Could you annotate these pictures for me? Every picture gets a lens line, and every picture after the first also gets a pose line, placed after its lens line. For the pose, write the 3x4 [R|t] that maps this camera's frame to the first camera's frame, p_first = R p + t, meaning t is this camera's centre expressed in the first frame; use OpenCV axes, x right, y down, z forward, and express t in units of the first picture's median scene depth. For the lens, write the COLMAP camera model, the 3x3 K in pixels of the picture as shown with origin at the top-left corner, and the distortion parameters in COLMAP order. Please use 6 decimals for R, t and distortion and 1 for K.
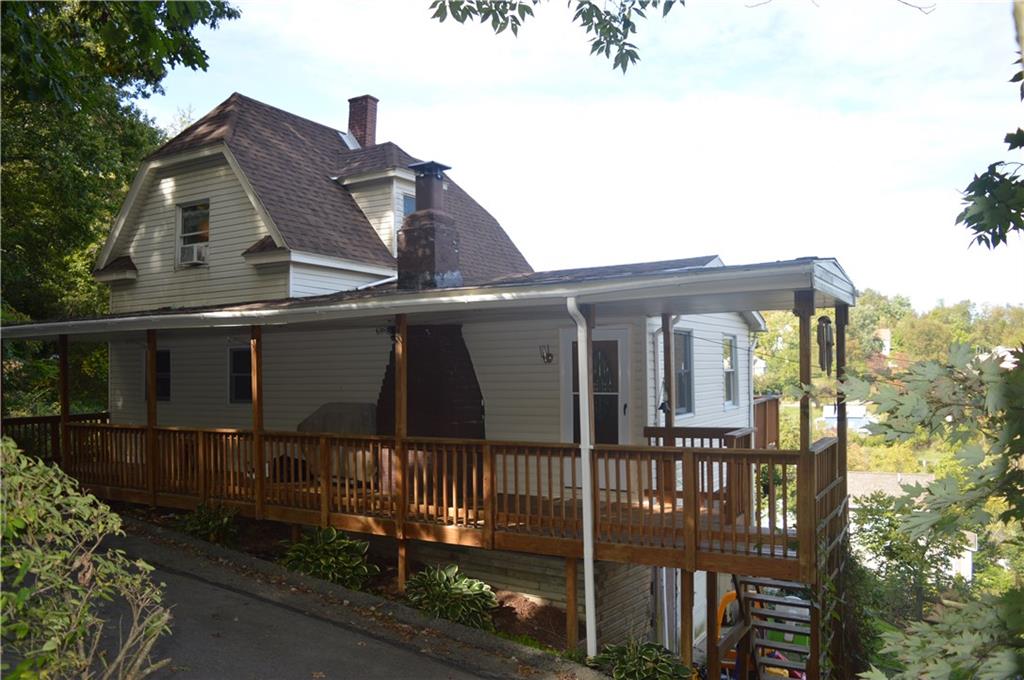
lens RADIAL K [[810.2, 0, 512.0], [0, 810.2, 340.0], [0, 0, 1]] dist [-0.087937, 0.012055]
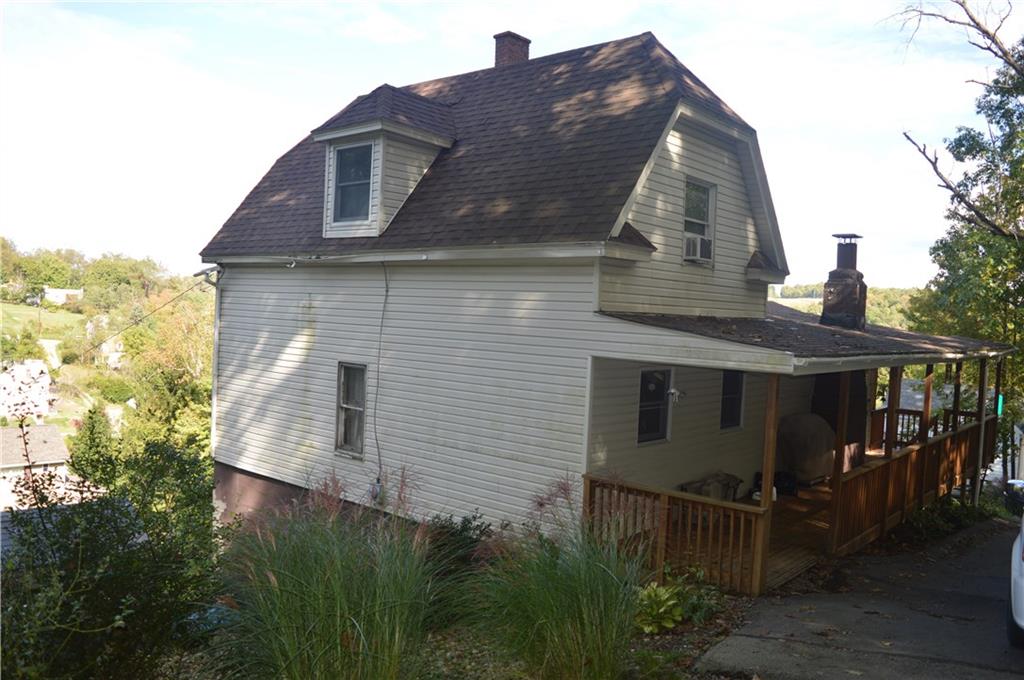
lens RADIAL K [[810.2, 0, 512.0], [0, 810.2, 340.0], [0, 0, 1]] dist [-0.087937, 0.012055]
pose [[0.154258, -0.015928, 0.987902, -1.171118], [-0.080777, 0.996320, 0.028677, -0.024529], [-0.984723, -0.084223, 0.152404, 1.015195]]
